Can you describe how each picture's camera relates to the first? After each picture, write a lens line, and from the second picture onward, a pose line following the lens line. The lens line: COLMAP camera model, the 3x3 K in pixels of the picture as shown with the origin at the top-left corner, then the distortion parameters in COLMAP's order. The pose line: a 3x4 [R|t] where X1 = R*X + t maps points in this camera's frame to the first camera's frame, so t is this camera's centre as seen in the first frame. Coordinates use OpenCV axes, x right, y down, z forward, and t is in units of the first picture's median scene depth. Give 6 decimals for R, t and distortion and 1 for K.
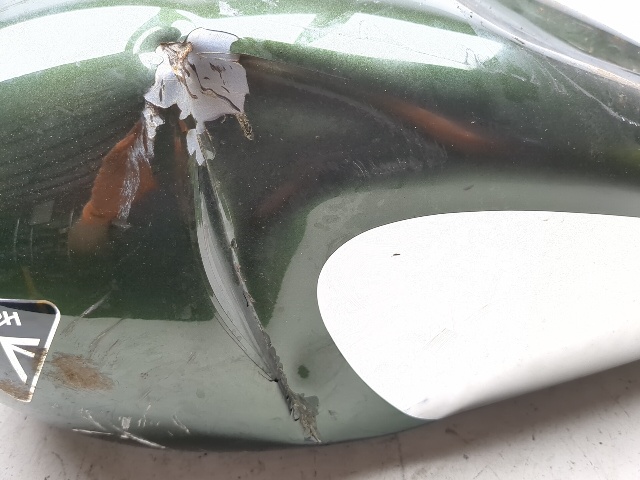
lens RADIAL K [[1032.6, 0, 318.7], [0, 1032.6, 242.4], [0, 0, 1]] dist [0.269759, 0.000000]
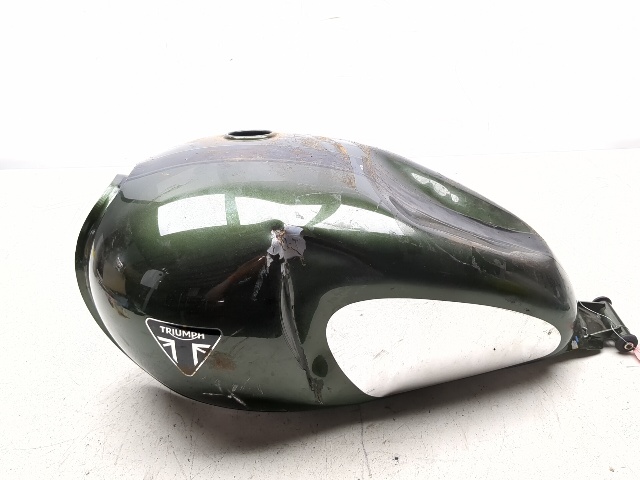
lens RADIAL K [[1032.6, 0, 323.1], [0, 1032.6, 237.2], [0, 0, 1]] dist [0.269759, 0.000000]
pose [[0.998759, 0.039555, 0.030257, -0.091059], [-0.037782, 0.997654, -0.057087, -0.026759], [-0.032444, 0.055873, 0.997911, -1.354043]]
